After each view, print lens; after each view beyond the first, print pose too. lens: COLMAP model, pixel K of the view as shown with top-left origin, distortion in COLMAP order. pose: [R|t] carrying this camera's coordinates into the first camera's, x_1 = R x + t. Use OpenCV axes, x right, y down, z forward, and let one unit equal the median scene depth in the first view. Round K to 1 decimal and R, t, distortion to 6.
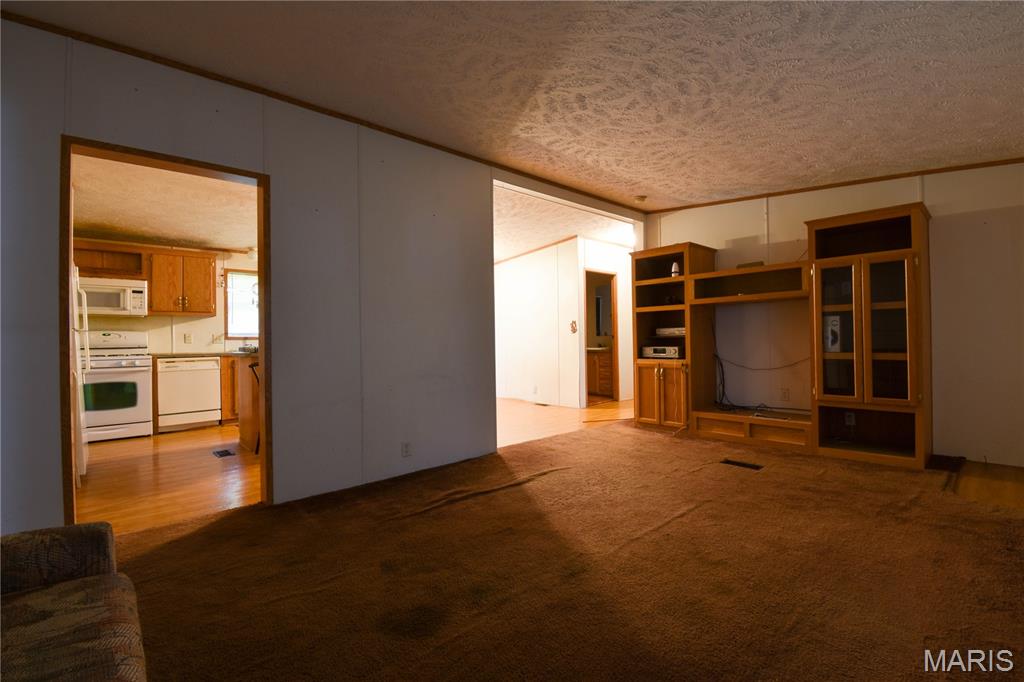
lens RADIAL K [[445.7, 0, 513.4], [0, 445.7, 337.6], [0, 0, 1]] dist [0.000910, -0.016850]
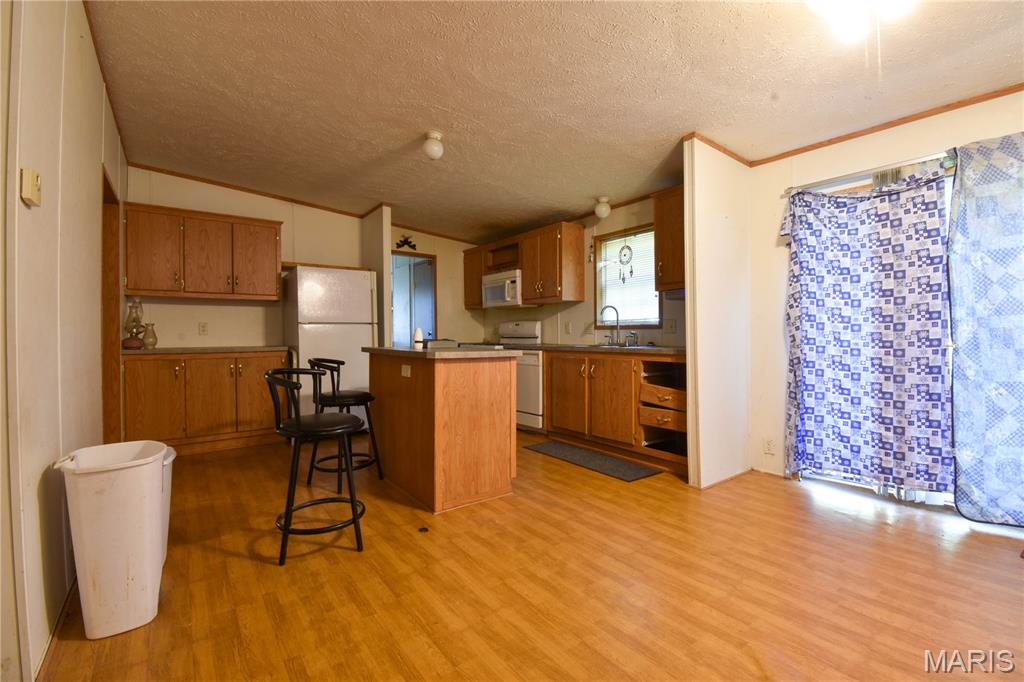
lens RADIAL K [[445.7, 0, 513.4], [0, 445.7, 337.6], [0, 0, 1]] dist [0.000910, -0.016850]
pose [[-0.096977, 0.022509, -0.995032, 0.210269], [0.011539, 0.999702, 0.021490, 0.001334], [0.995220, -0.009398, -0.097208, 1.464583]]
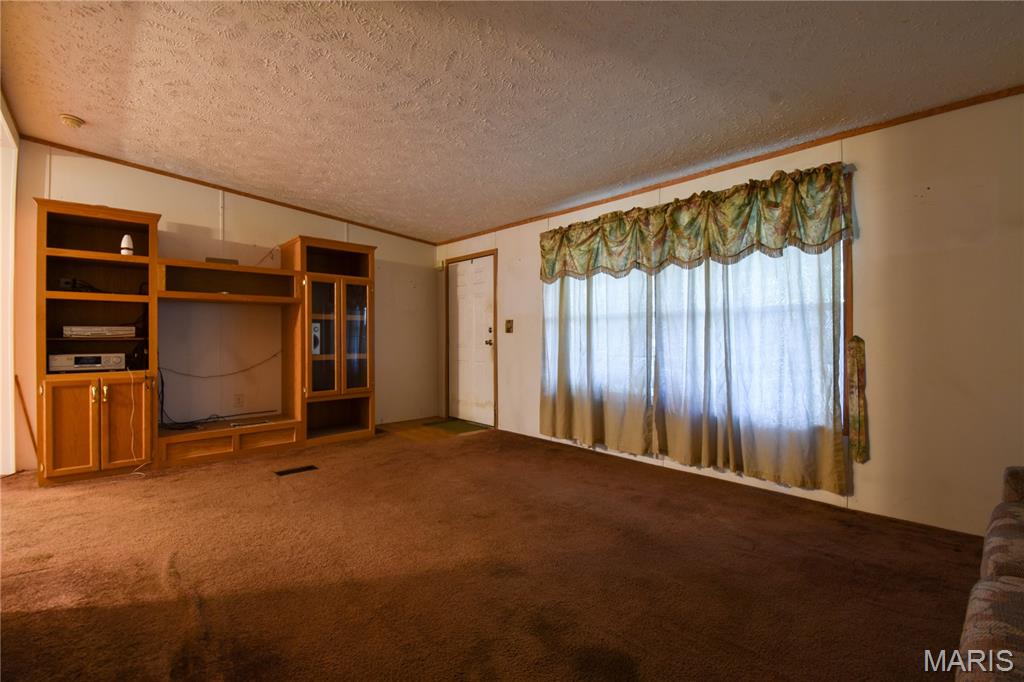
lens RADIAL K [[445.7, 0, 513.4], [0, 445.7, 337.6], [0, 0, 1]] dist [0.000910, -0.016850]
pose [[-0.019072, 0.017385, 0.999667, -0.441294], [-0.002025, 0.999846, -0.017427, 0.008146], [-0.999816, -0.002356, -0.019034, 0.496263]]
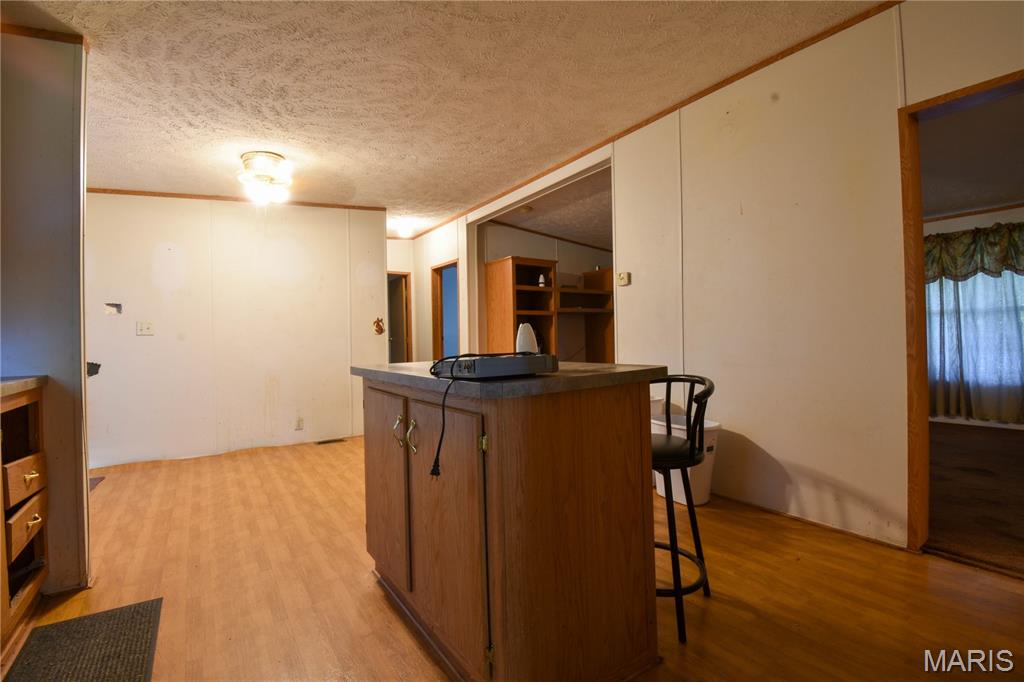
lens RADIAL K [[445.7, 0, 513.4], [0, 445.7, 337.6], [0, 0, 1]] dist [0.000910, -0.016850]
pose [[0.131052, 0.015314, 0.991257, -1.007948], [0.014279, 0.999748, -0.017333, 0.020019], [-0.991273, 0.016425, 0.130800, 1.159918]]
